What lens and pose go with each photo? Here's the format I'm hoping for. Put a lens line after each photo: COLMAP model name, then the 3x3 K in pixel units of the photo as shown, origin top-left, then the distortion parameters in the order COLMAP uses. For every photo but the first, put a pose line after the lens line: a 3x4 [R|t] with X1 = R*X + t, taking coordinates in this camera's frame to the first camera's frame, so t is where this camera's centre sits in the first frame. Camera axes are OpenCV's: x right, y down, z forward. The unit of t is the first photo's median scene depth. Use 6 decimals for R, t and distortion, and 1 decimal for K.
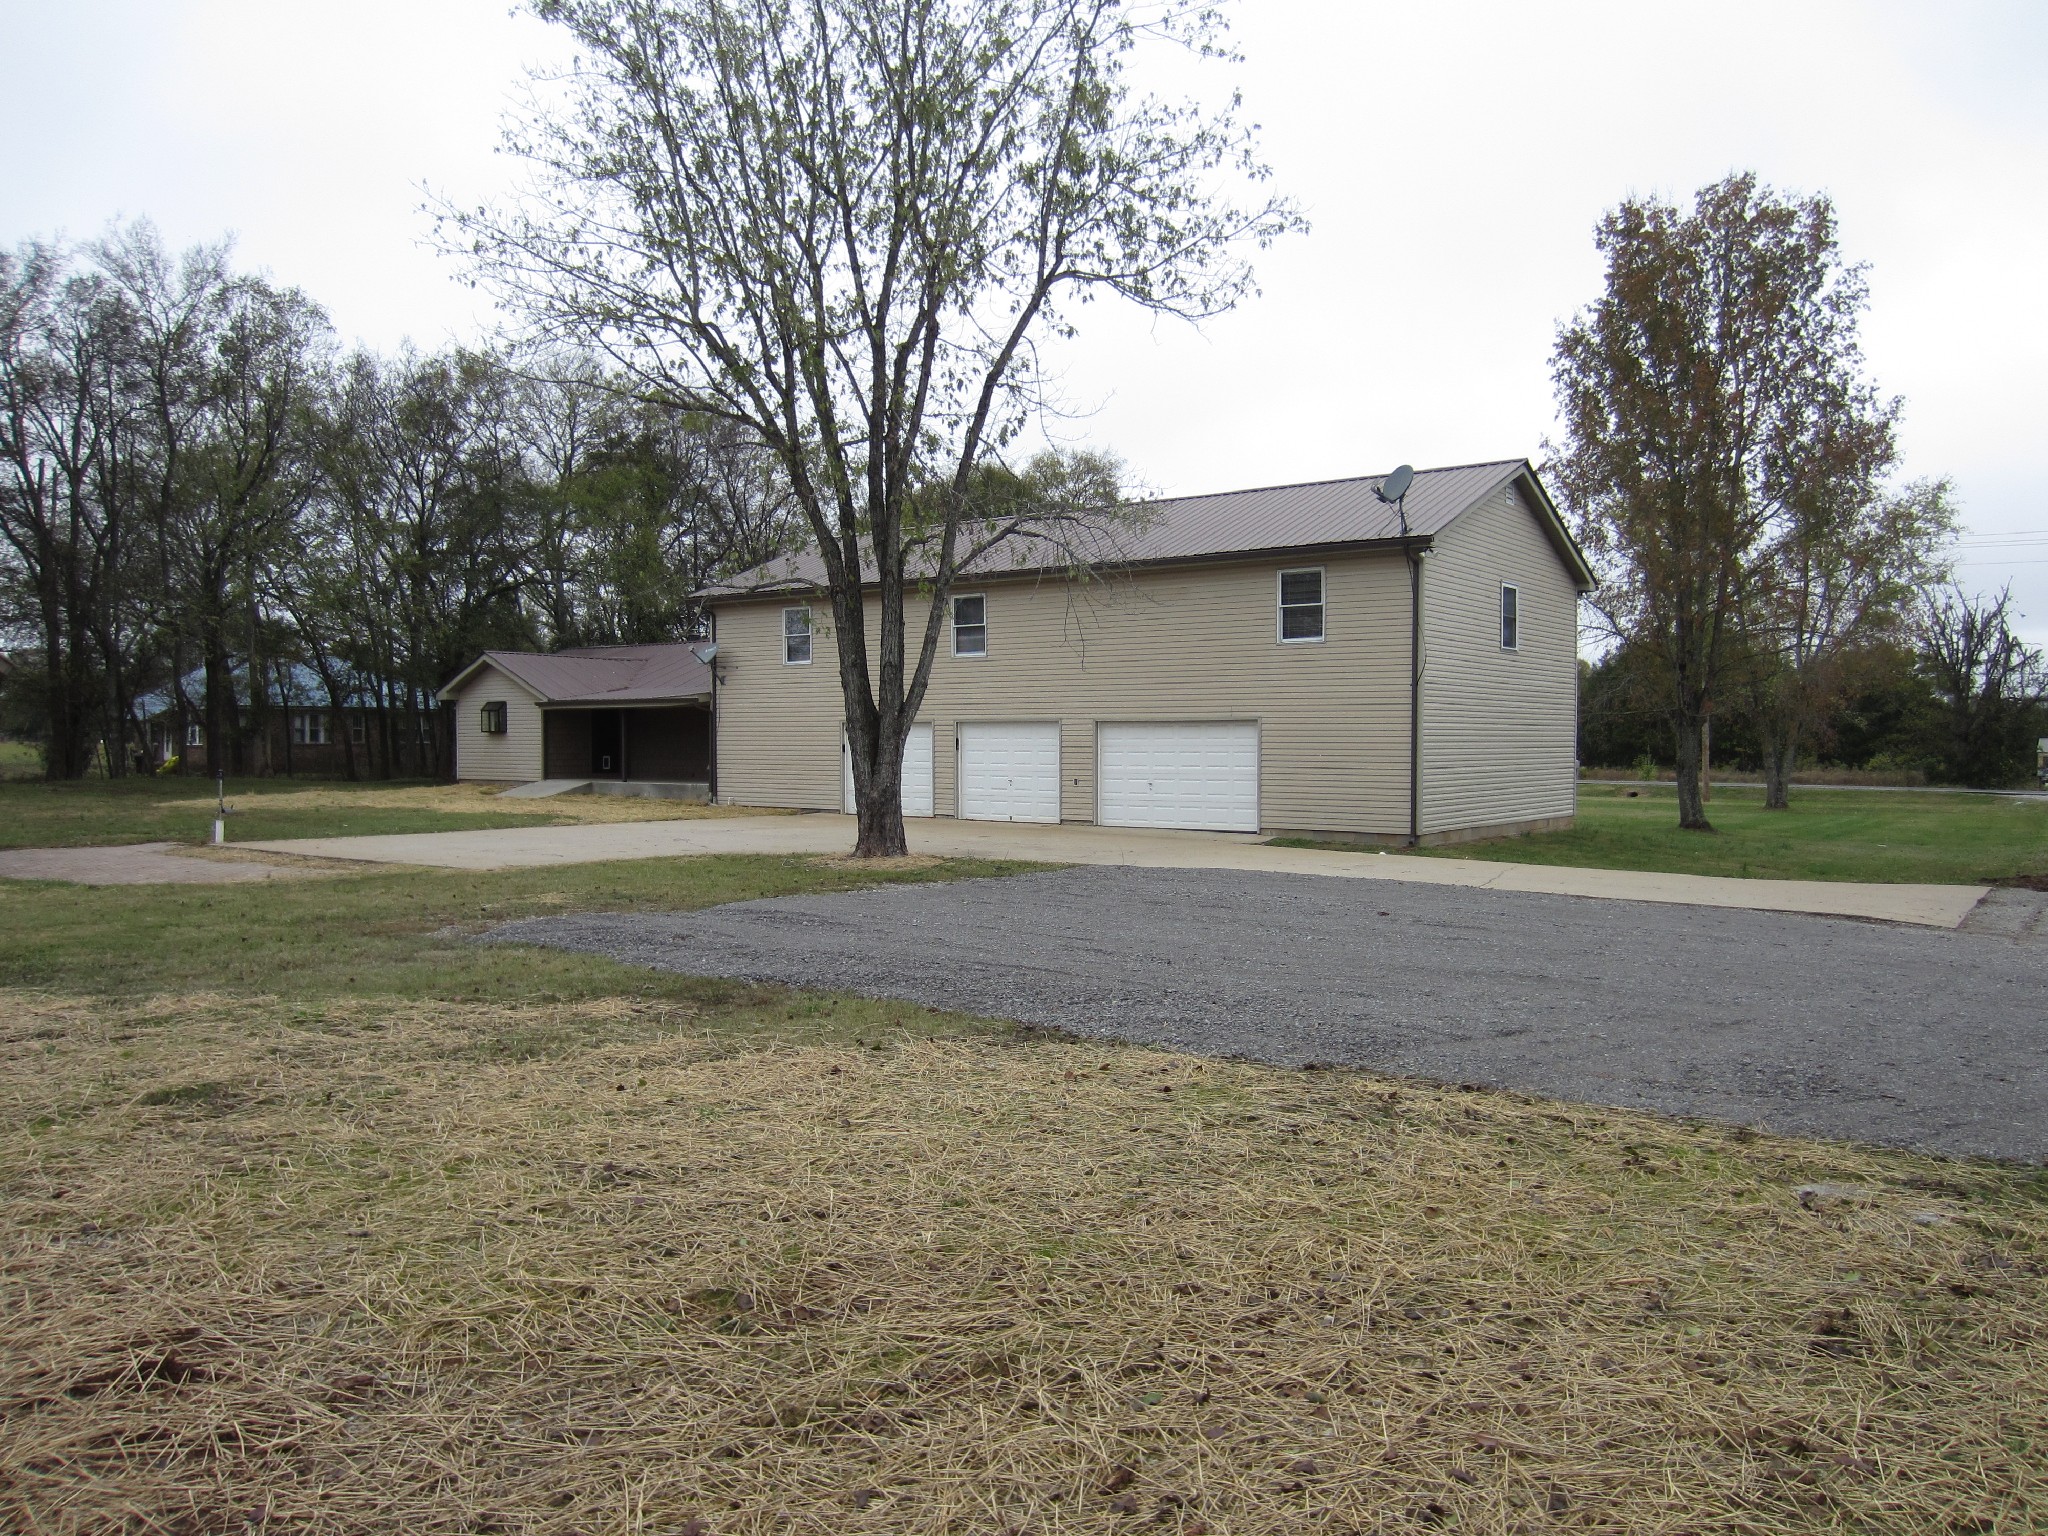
lens RADIAL K [[1516.6, 0, 1060.3], [0, 1516.6, 765.4], [0, 0, 1]] dist [-0.025346, 0.003682]
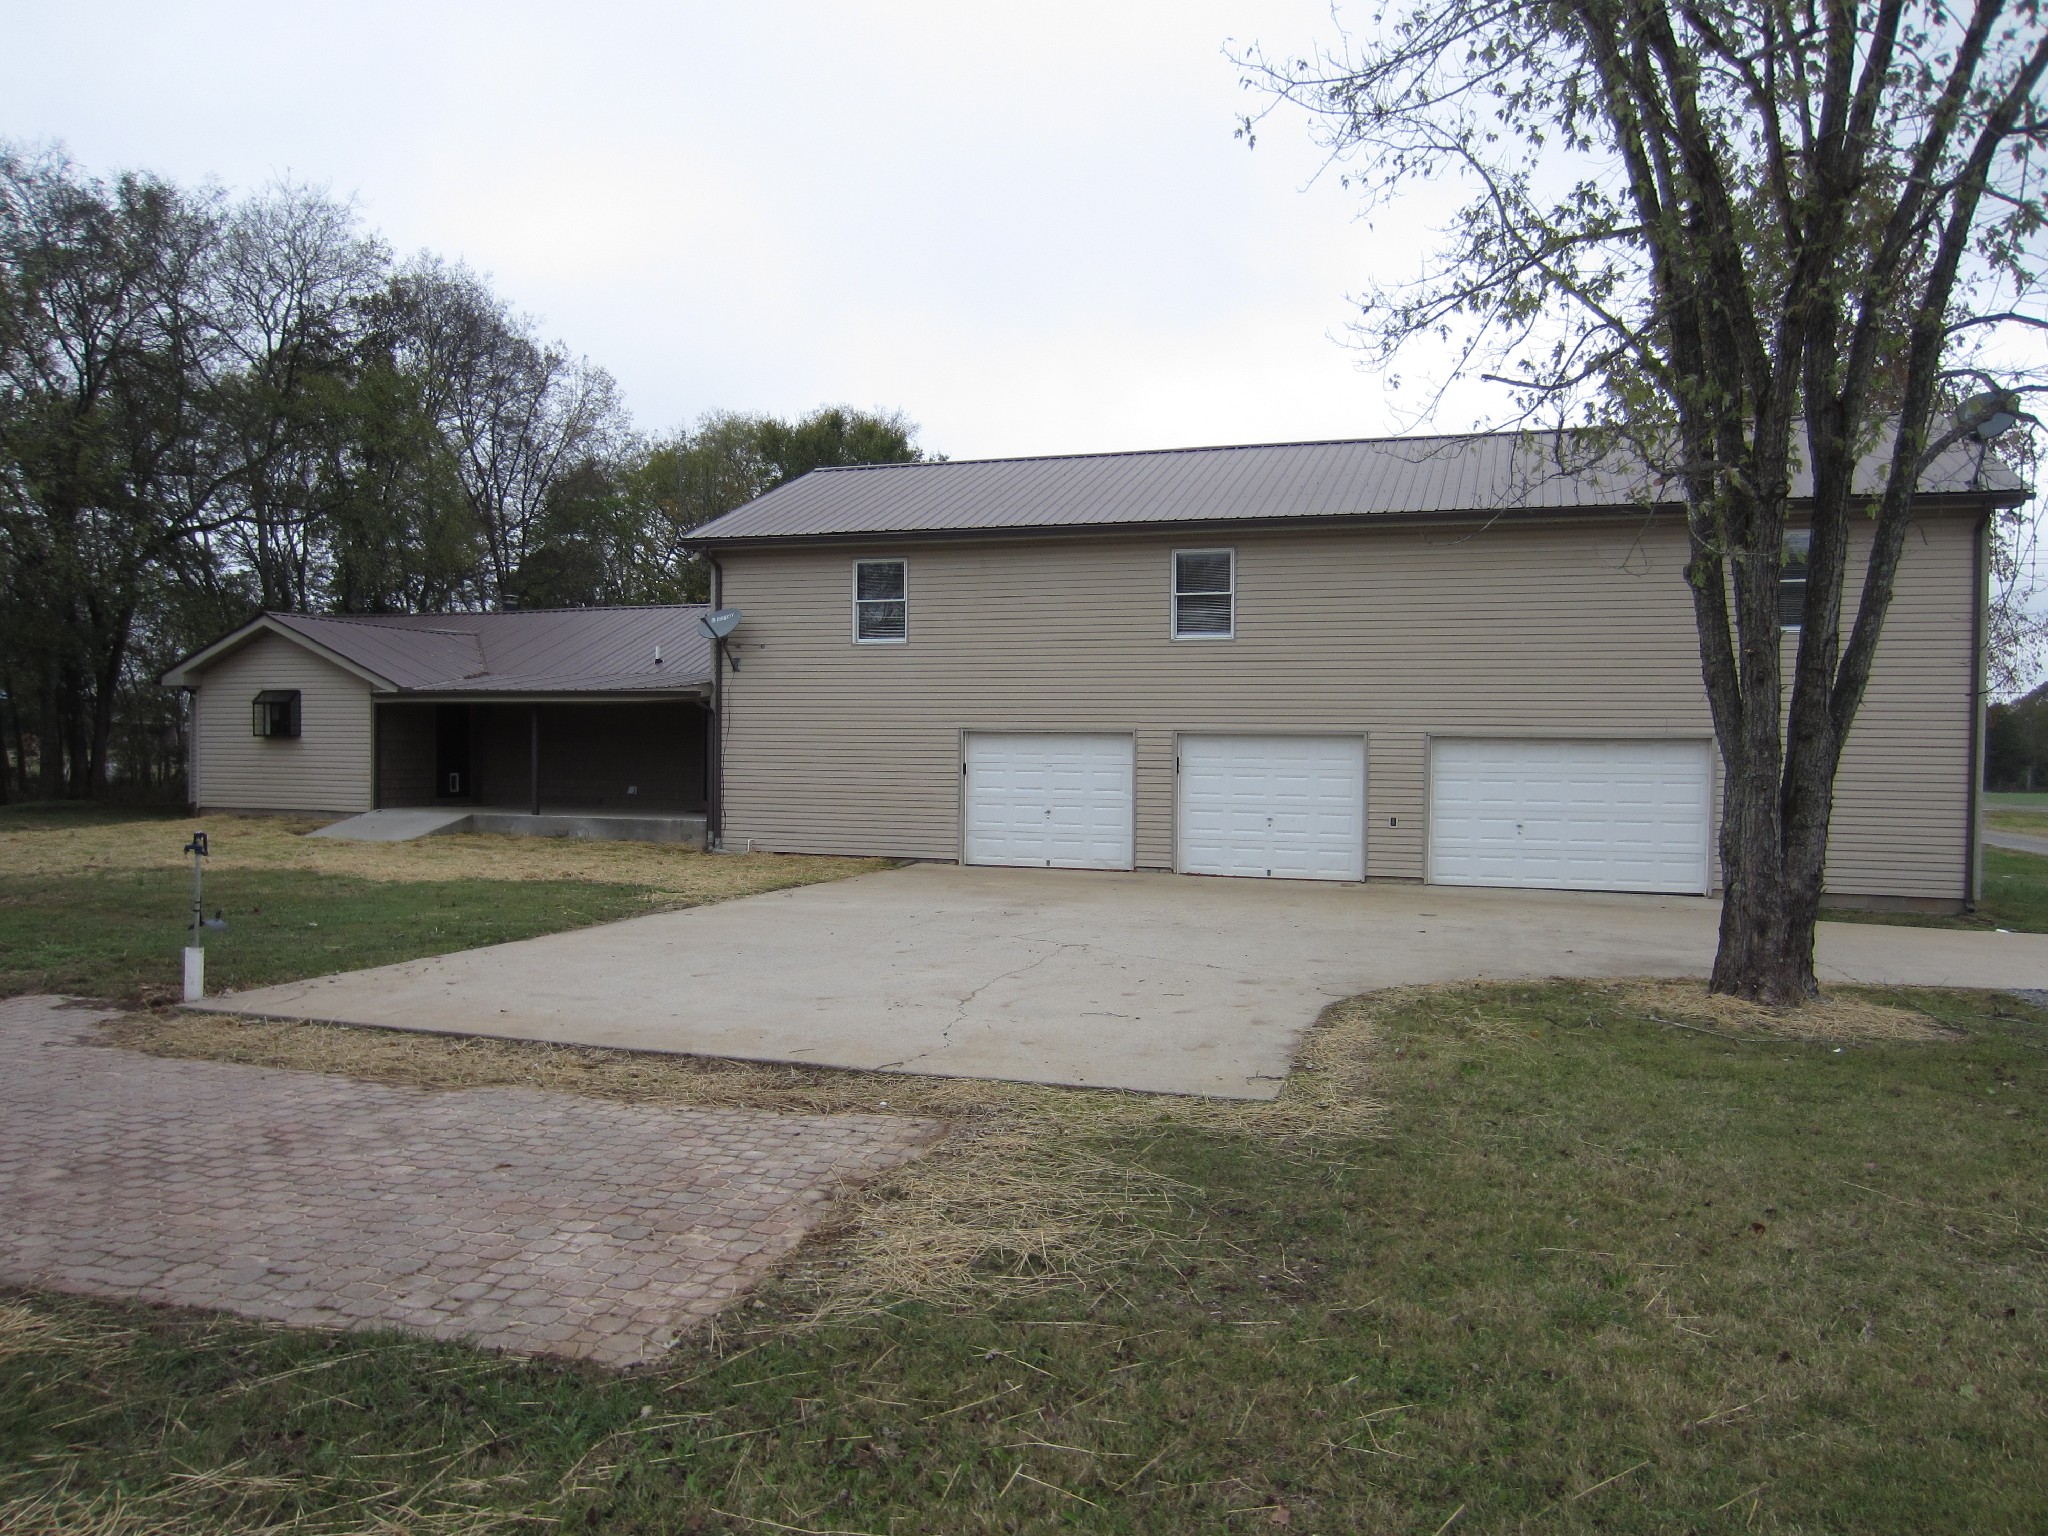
lens RADIAL K [[1516.6, 0, 1060.3], [0, 1516.6, 765.4], [0, 0, 1]] dist [-0.025346, 0.003682]
pose [[0.946835, 0.002010, 0.321714, -0.302148], [-0.003135, 0.999991, 0.002980, -0.014209], [-0.321705, -0.003830, 0.946832, 0.317790]]
